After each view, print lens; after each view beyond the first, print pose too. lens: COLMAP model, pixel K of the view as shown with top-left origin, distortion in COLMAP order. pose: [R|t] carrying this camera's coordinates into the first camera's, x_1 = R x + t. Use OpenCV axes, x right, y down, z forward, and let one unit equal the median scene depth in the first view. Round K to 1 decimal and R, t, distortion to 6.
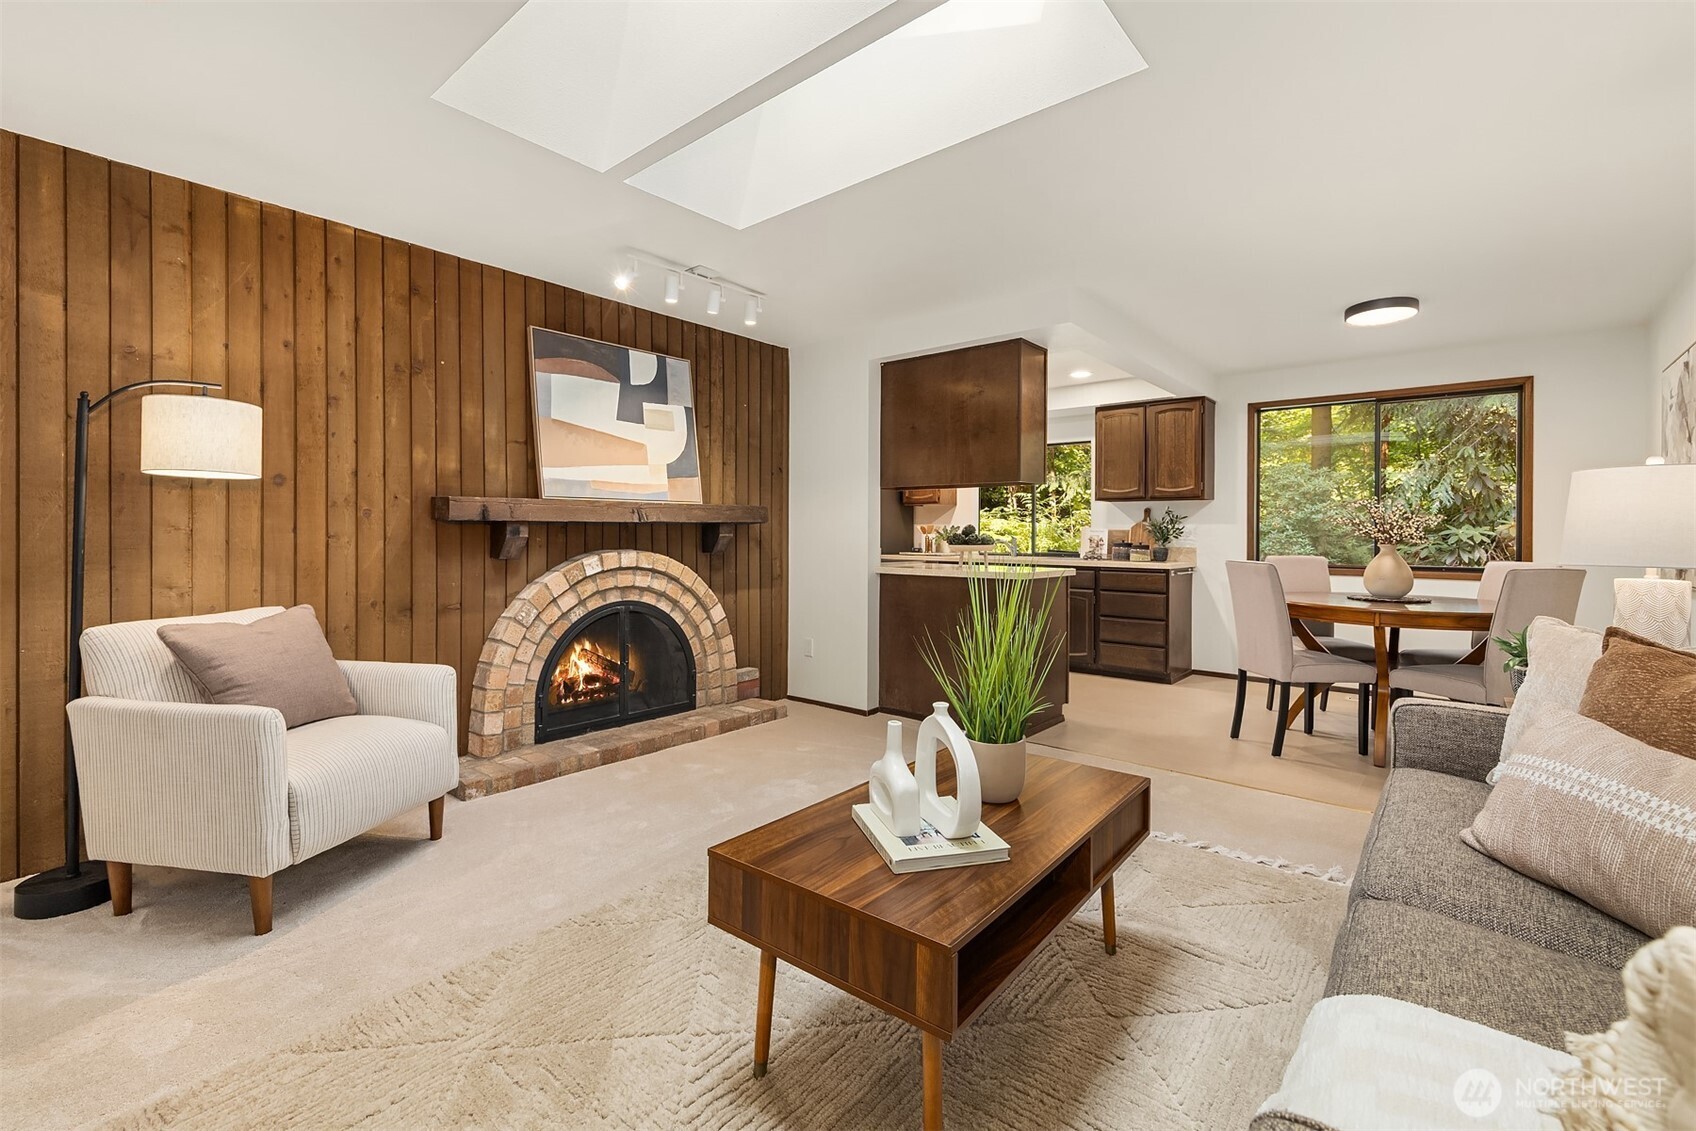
lens RADIAL K [[719.8, 0, 864.2], [0, 719.8, 540.2], [0, 0, 1]] dist [0.003074, 0.000431]
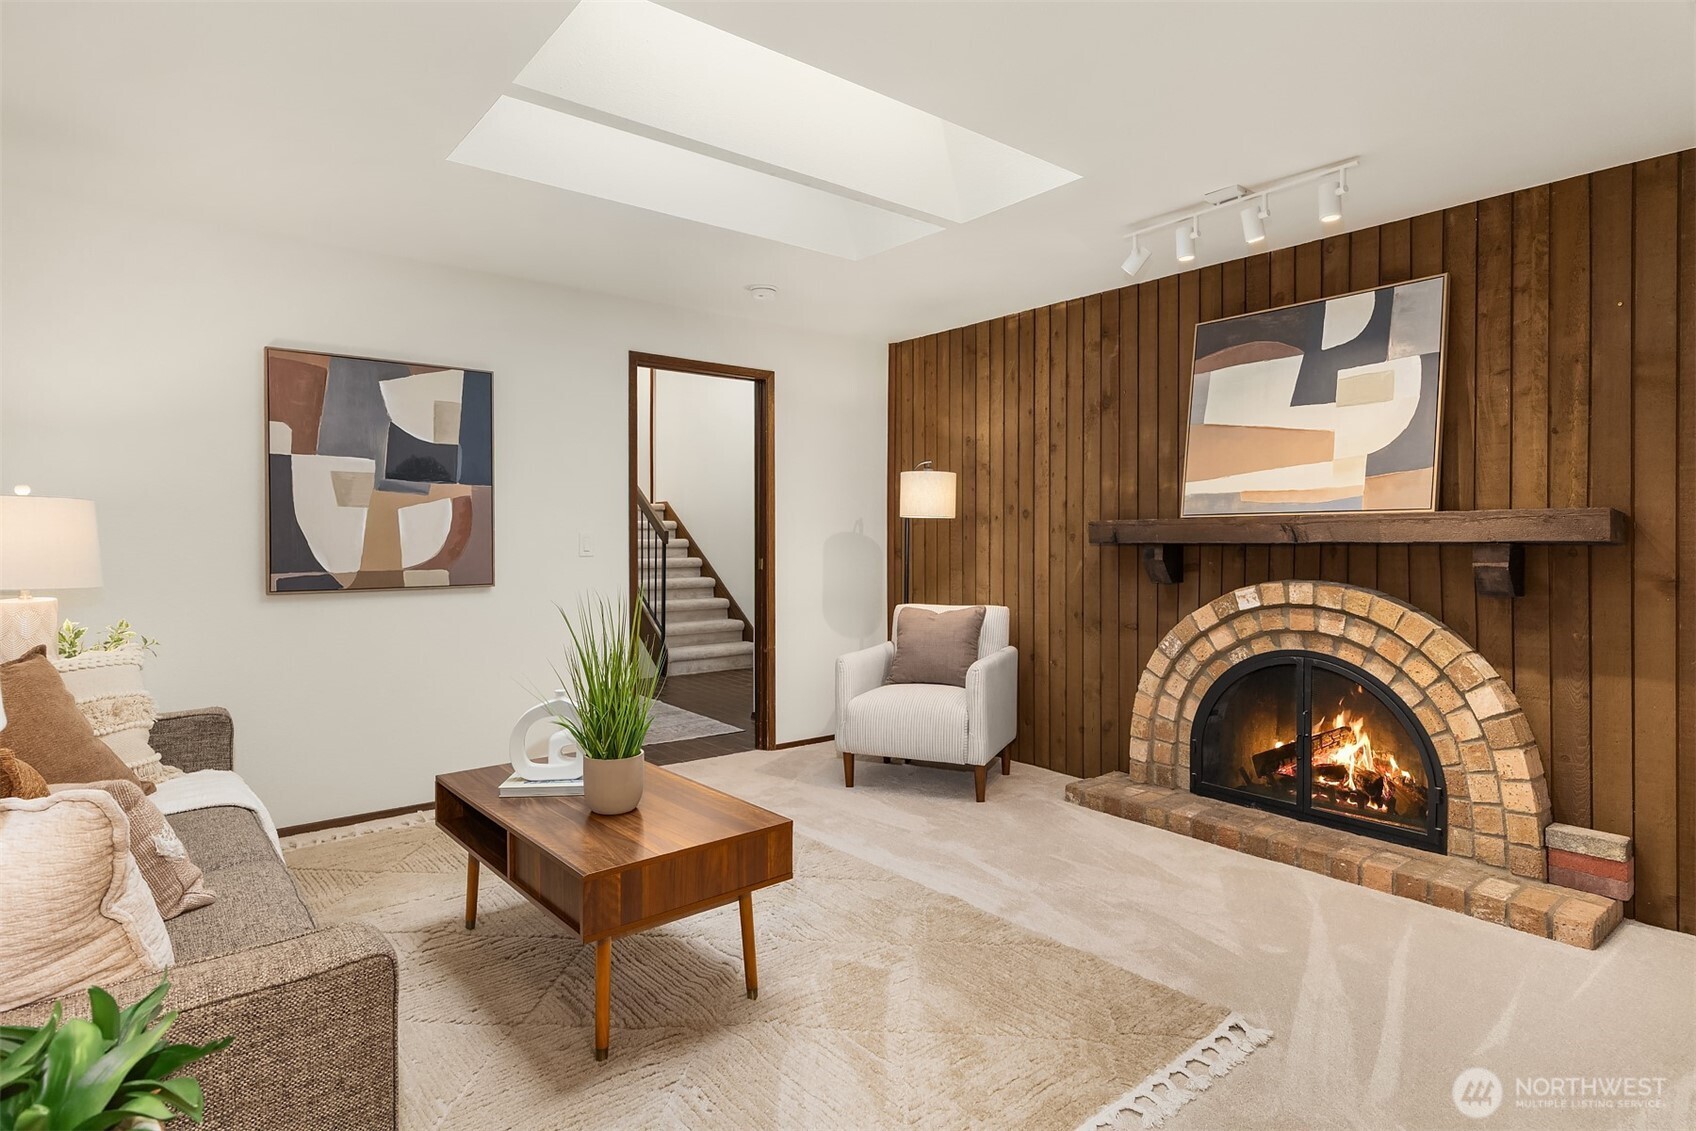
lens RADIAL K [[898.9, 0, 842.5], [0, 898.9, 547.8], [0, 0, 1]] dist [0.007621, 0.000061]
pose [[-0.190847, 0.008273, -0.981585, 0.669559], [-0.010543, 0.999890, 0.010477, -0.025377], [0.981563, 0.012348, -0.190739, 0.731203]]
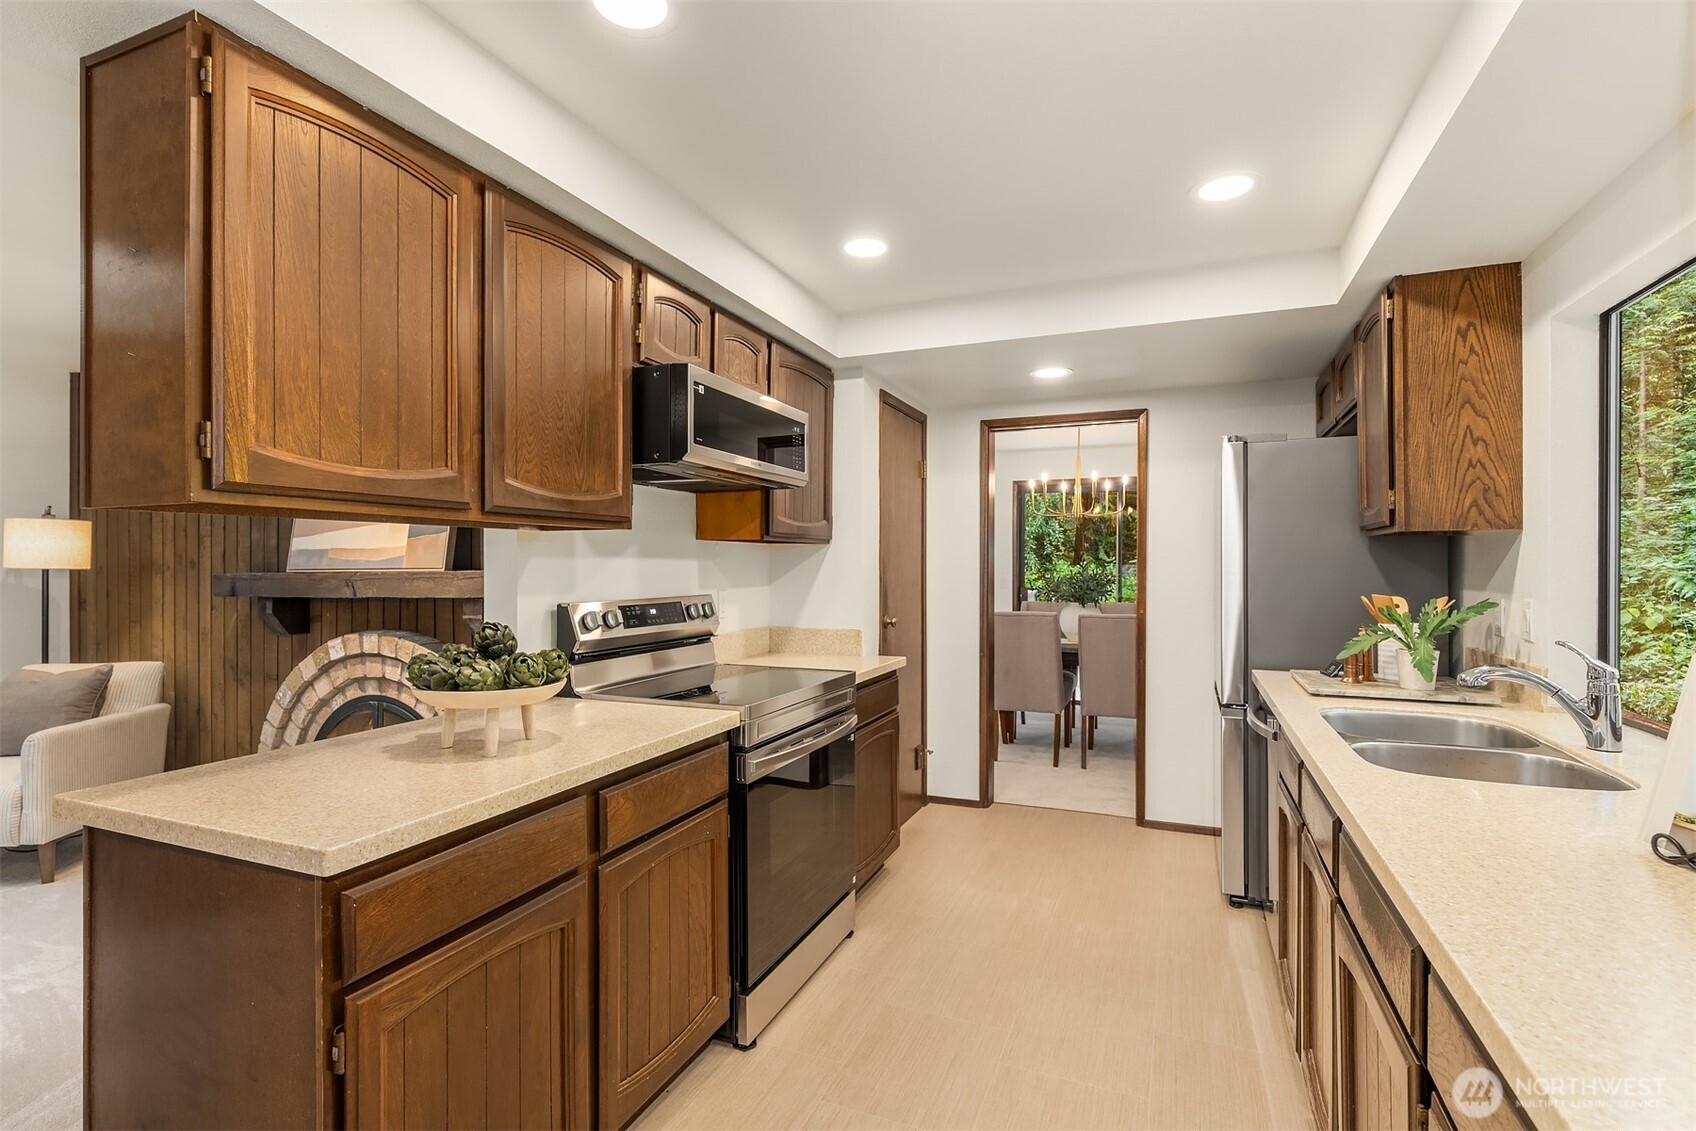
lens RADIAL K [[816.2, 0, 846.2], [0, 816.2, 567.3], [0, 0, 1]] dist [0.003793, 0.001024]
pose [[0.286766, -0.005901, -0.957982, 0.699567], [-0.008989, 0.999920, -0.008850, -0.055746], [0.957958, 0.011149, 0.286690, 1.266459]]
